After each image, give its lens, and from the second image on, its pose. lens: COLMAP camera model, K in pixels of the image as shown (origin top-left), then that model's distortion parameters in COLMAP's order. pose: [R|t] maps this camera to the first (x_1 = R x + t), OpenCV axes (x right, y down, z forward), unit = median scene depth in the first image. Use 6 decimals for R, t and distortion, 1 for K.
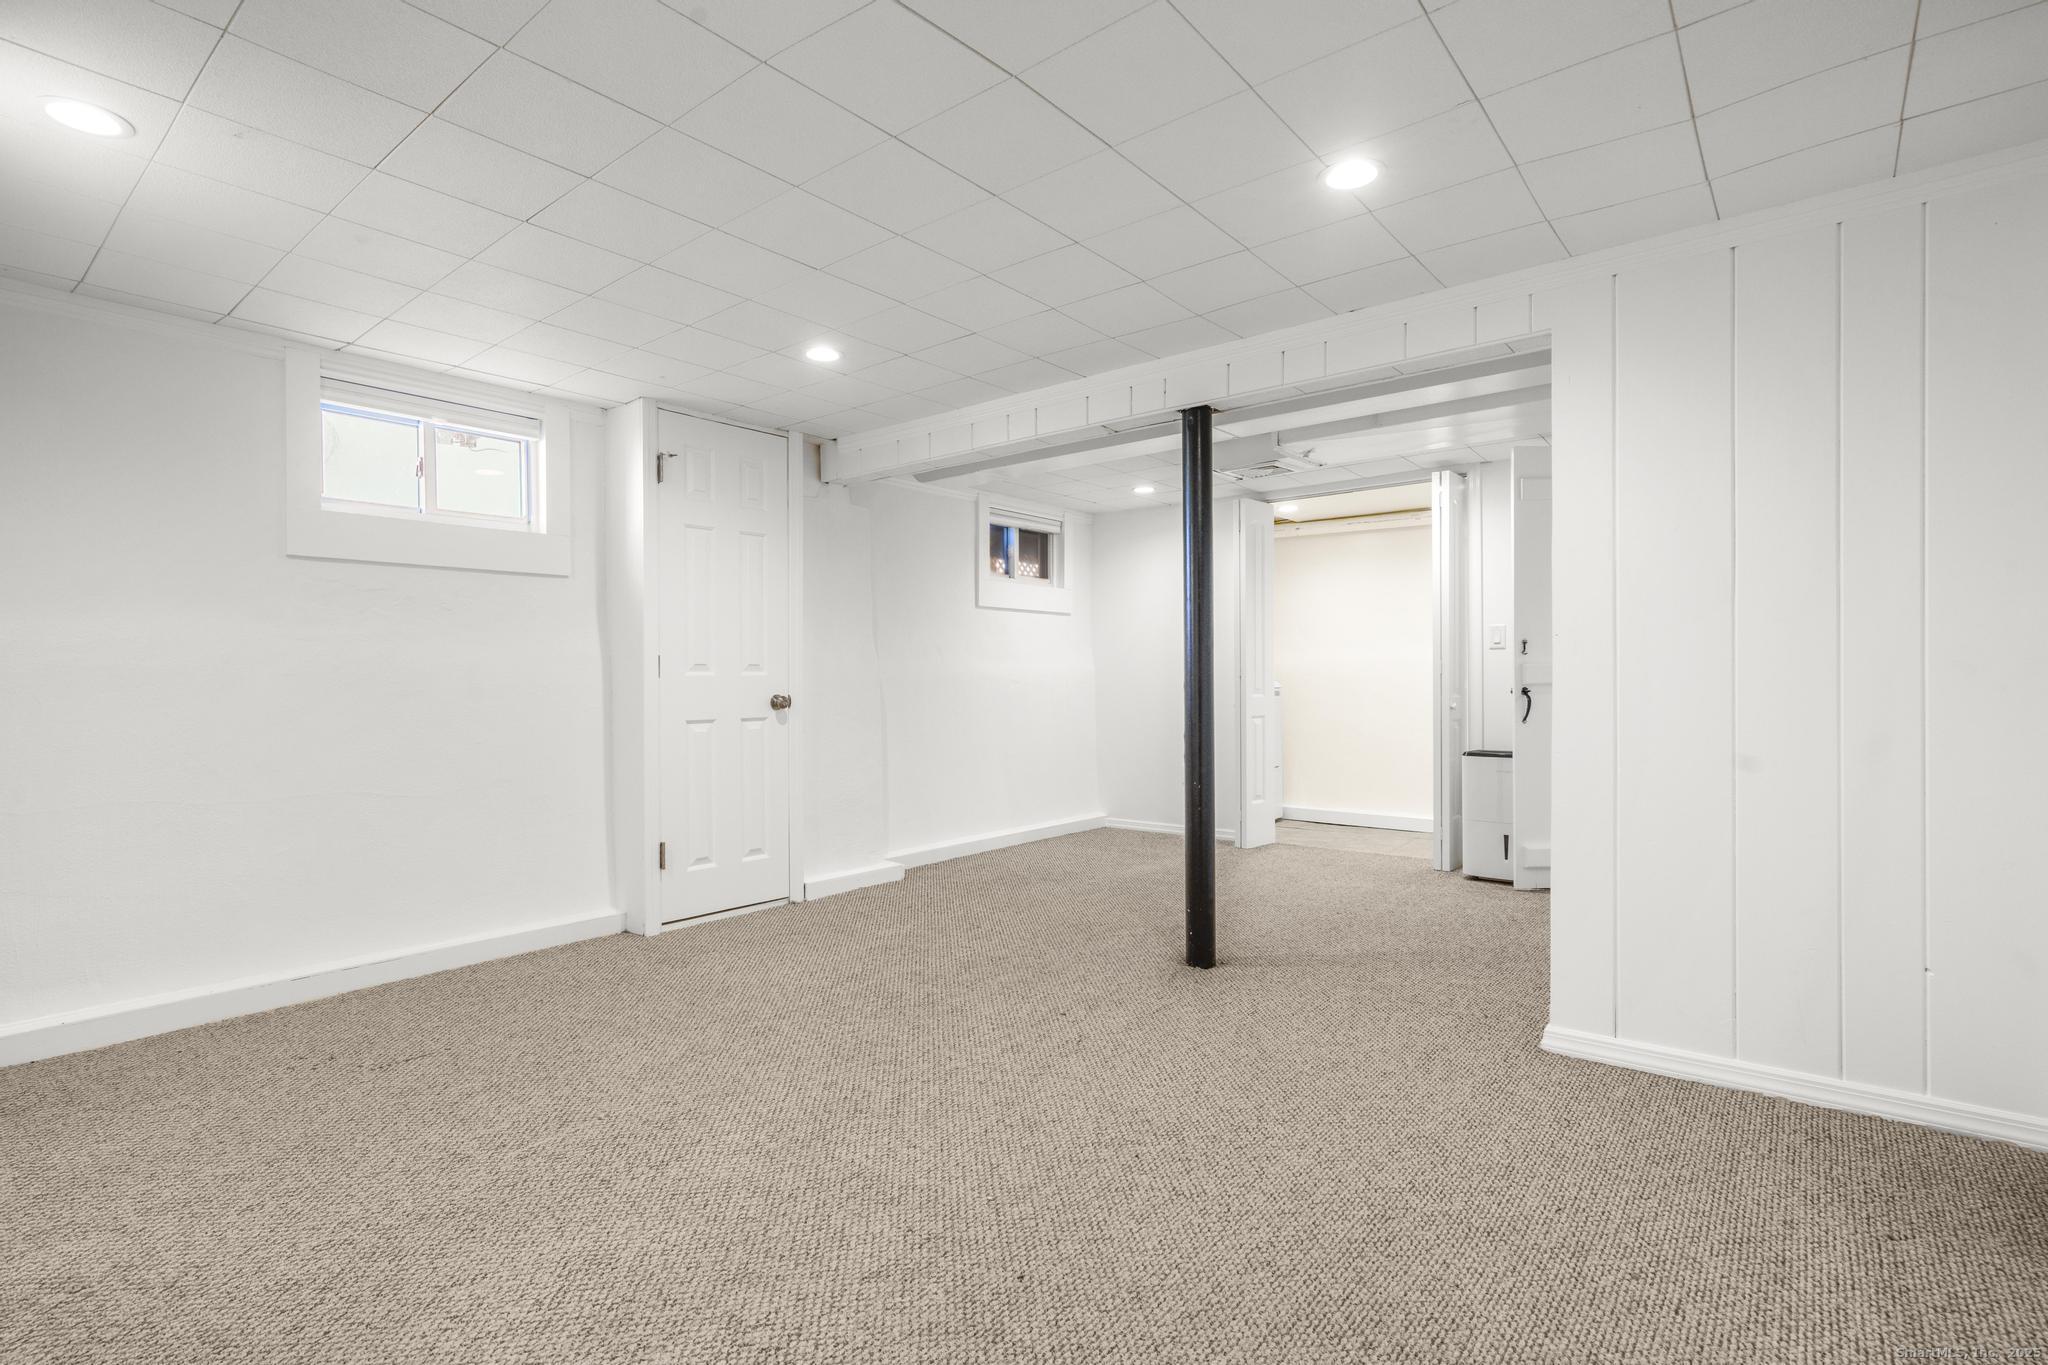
lens RADIAL K [[977.7, 0, 1025.8], [0, 977.7, 681.7], [0, 0, 1]] dist [-0.000218, 0.000687]
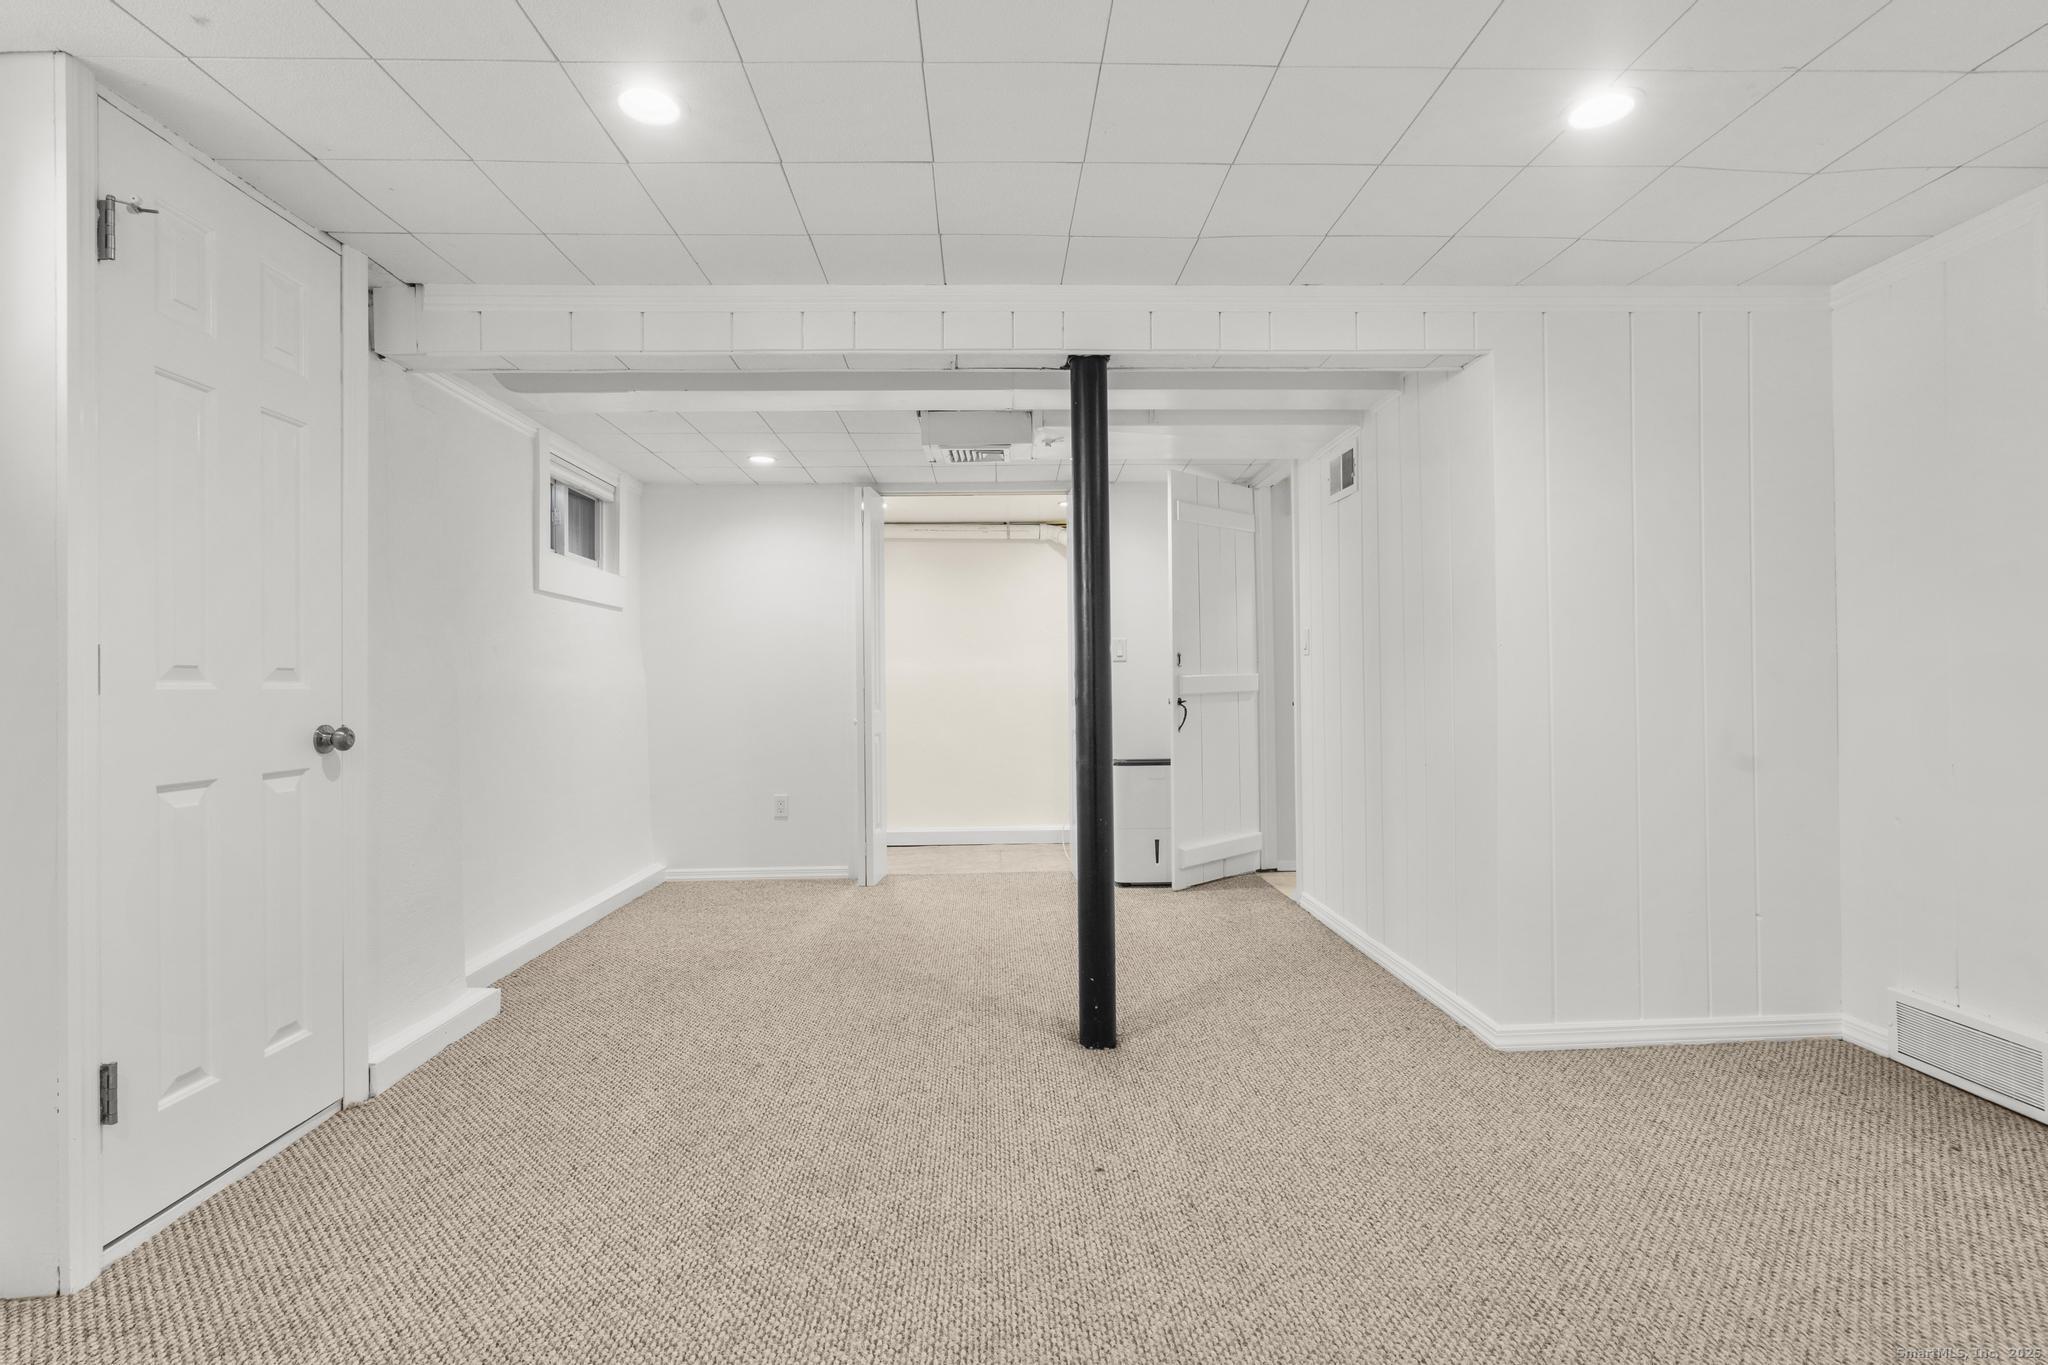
lens RADIAL K [[945.5, 0, 1021.2], [0, 945.5, 679.3], [0, 0, 1]] dist [-0.000613, 0.001006]
pose [[0.753384, 0.002752, 0.657575, -0.341976], [0.008634, 0.999864, -0.014076, -0.001335], [-0.657524, 0.016282, 0.753257, 0.397301]]
